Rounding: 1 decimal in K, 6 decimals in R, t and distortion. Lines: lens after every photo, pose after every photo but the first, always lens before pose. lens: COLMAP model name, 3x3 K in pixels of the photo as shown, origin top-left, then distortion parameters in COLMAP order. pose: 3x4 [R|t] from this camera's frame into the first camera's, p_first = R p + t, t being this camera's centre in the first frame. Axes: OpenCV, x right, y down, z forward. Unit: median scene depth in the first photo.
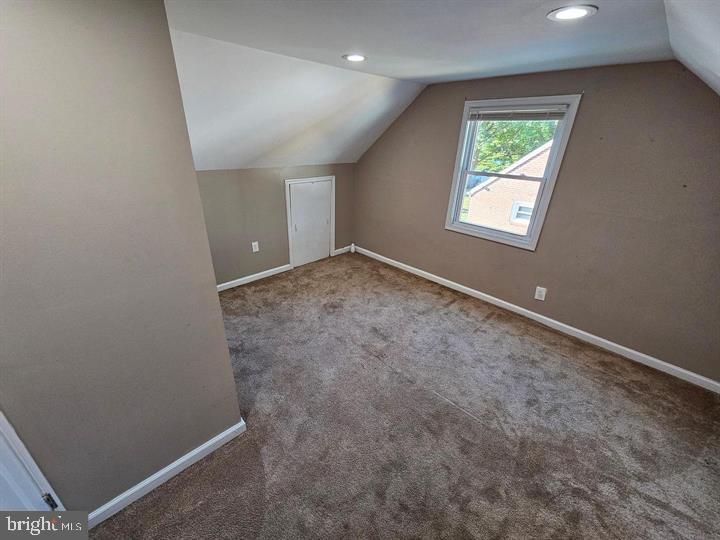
lens RADIAL K [[296.9, 0, 354.3], [0, 296.9, 267.6], [0, 0, 1]] dist [0.002128, -0.000477]
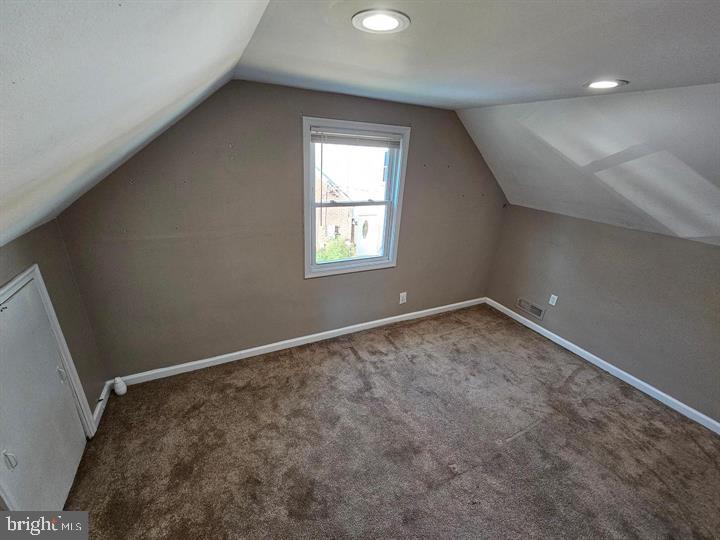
lens RADIAL K [[296.9, 0, 358.6], [0, 296.9, 269.3], [0, 0, 1]] dist [0.002128, -0.000477]
pose [[0.312697, -0.364880, 0.876974, -0.351489], [0.348386, 0.902986, 0.251481, -0.329201], [-0.883656, 0.226888, 0.409480, 0.613812]]
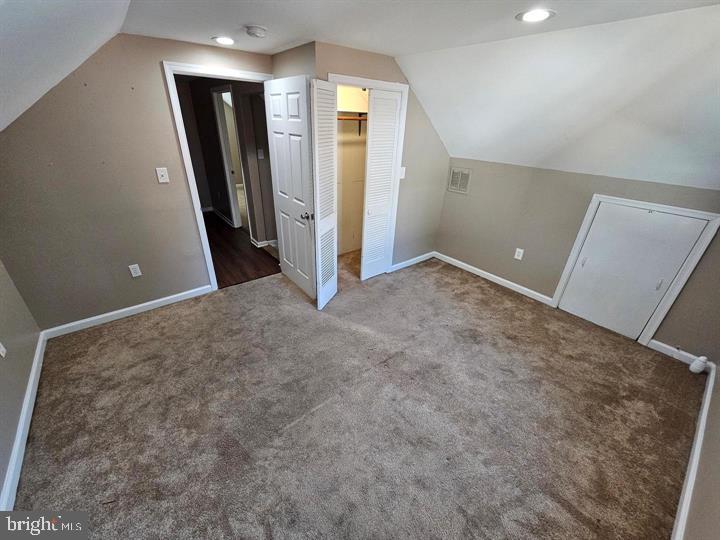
lens RADIAL K [[296.9, 0, 361.6], [0, 296.9, 273.4], [0, 0, 1]] dist [0.002128, -0.000477]
pose [[-0.079700, 0.428729, -0.899911, 0.625955], [-0.440155, 0.794869, 0.417668, -0.216523], [0.894378, 0.429388, 0.125356, 0.539362]]
